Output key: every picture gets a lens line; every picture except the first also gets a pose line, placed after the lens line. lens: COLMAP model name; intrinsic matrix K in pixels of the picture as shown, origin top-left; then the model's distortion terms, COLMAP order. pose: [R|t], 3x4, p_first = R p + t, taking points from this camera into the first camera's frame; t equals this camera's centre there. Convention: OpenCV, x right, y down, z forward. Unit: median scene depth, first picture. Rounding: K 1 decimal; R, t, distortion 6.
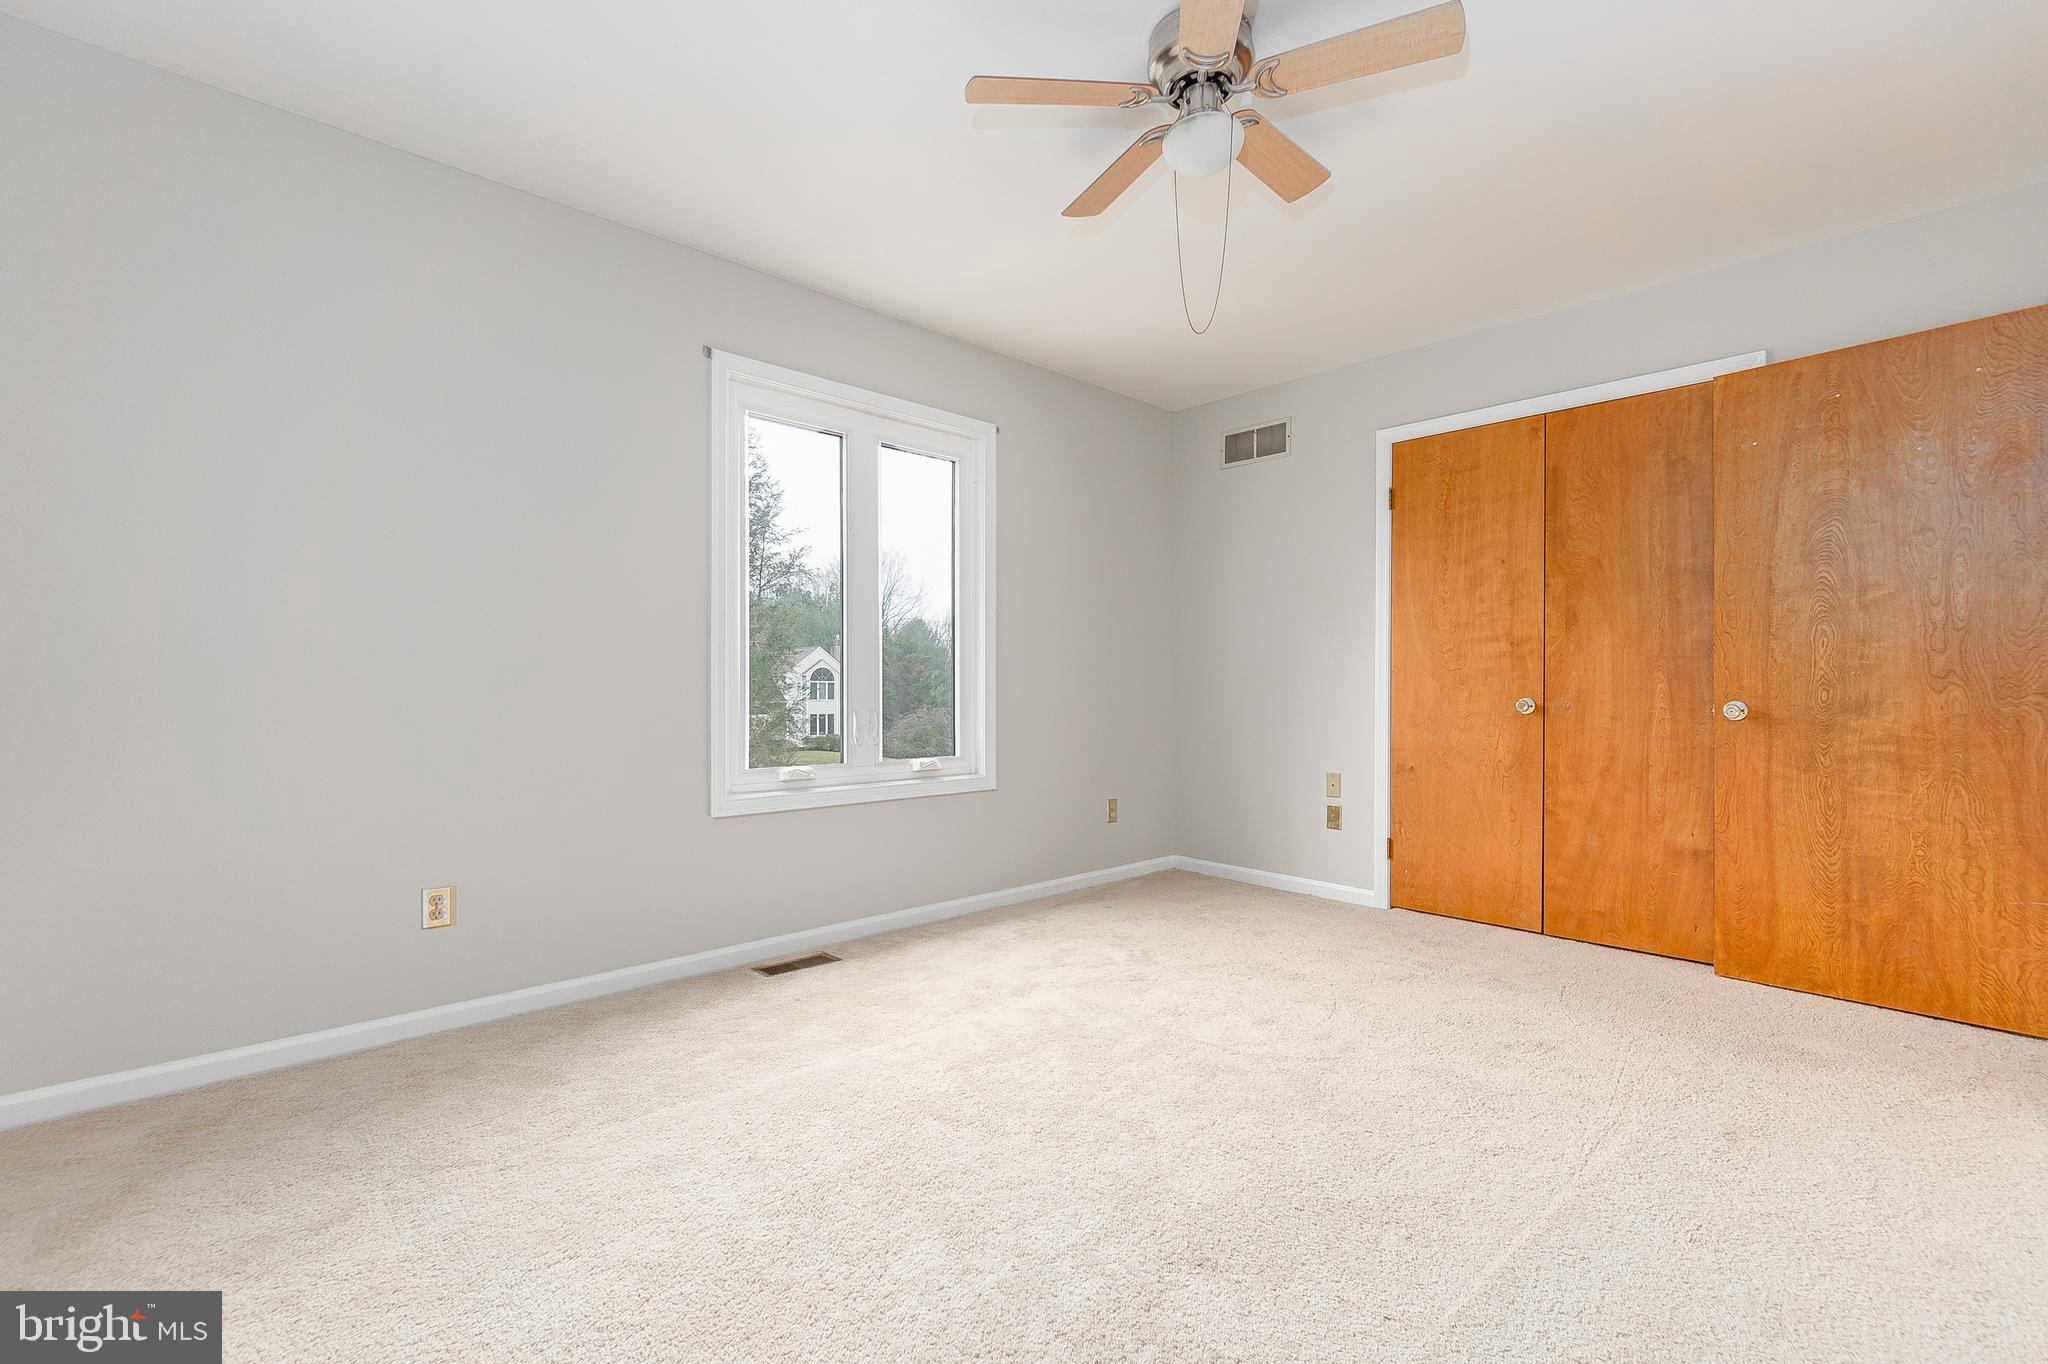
lens RADIAL K [[918.7, 0, 1021.4], [0, 918.7, 686.8], [0, 0, 1]] dist [-0.002595, 0.000995]
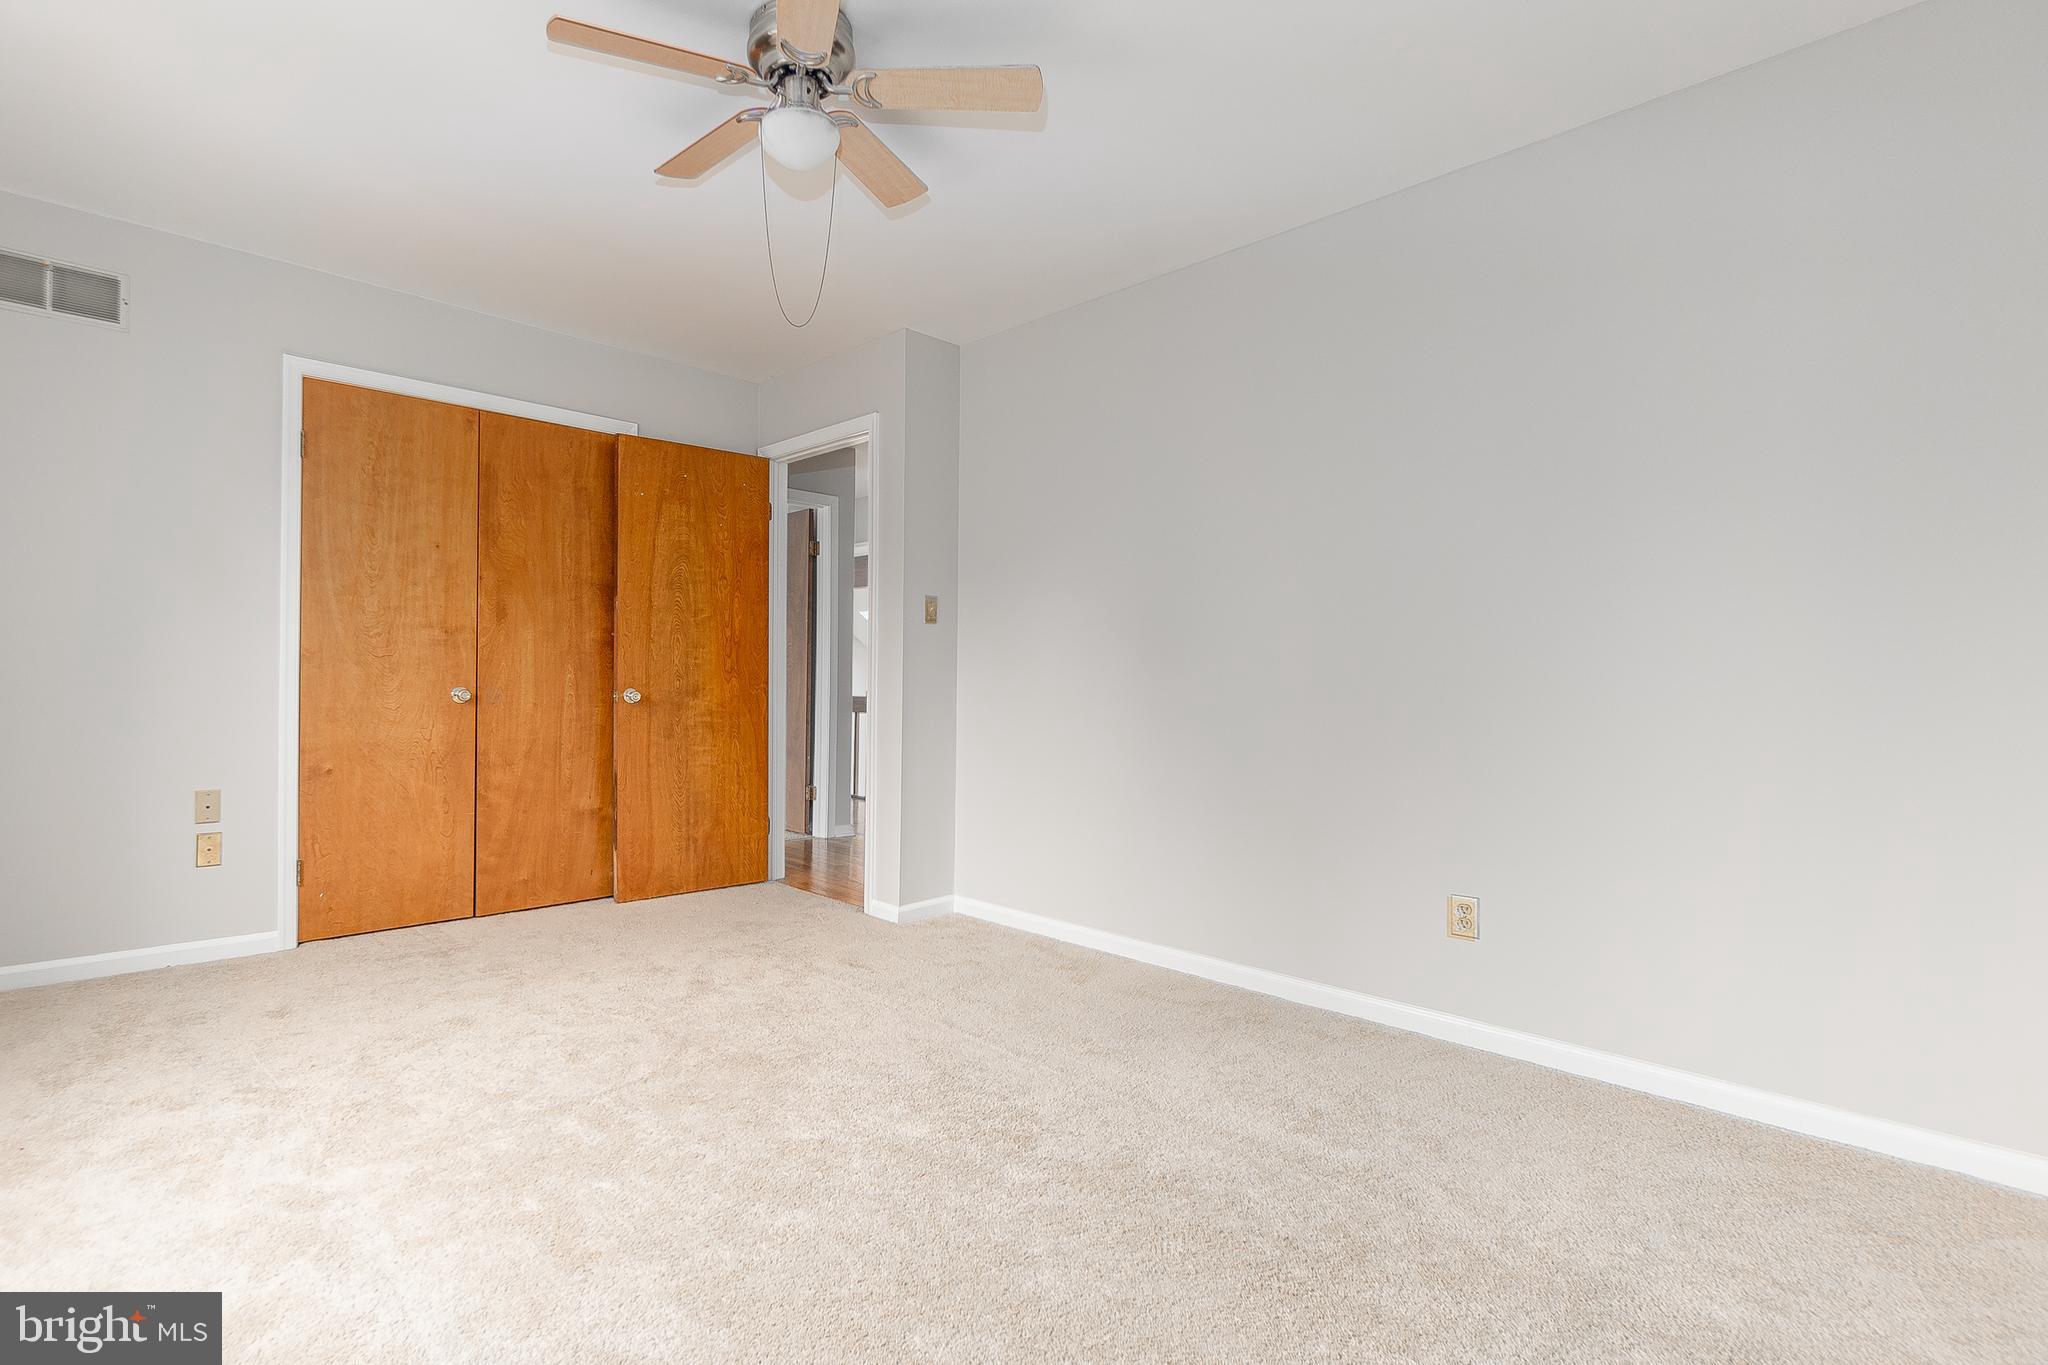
lens RADIAL K [[851.1, 0, 1023.4], [0, 851.1, 683.2], [0, 0, 1]] dist [-0.000408, -0.000087]
pose [[0.019574, -0.004875, 0.999797, -0.375080], [-0.012304, 0.999911, 0.005117, -0.004576], [-0.999733, -0.012401, 0.019512, 0.376600]]
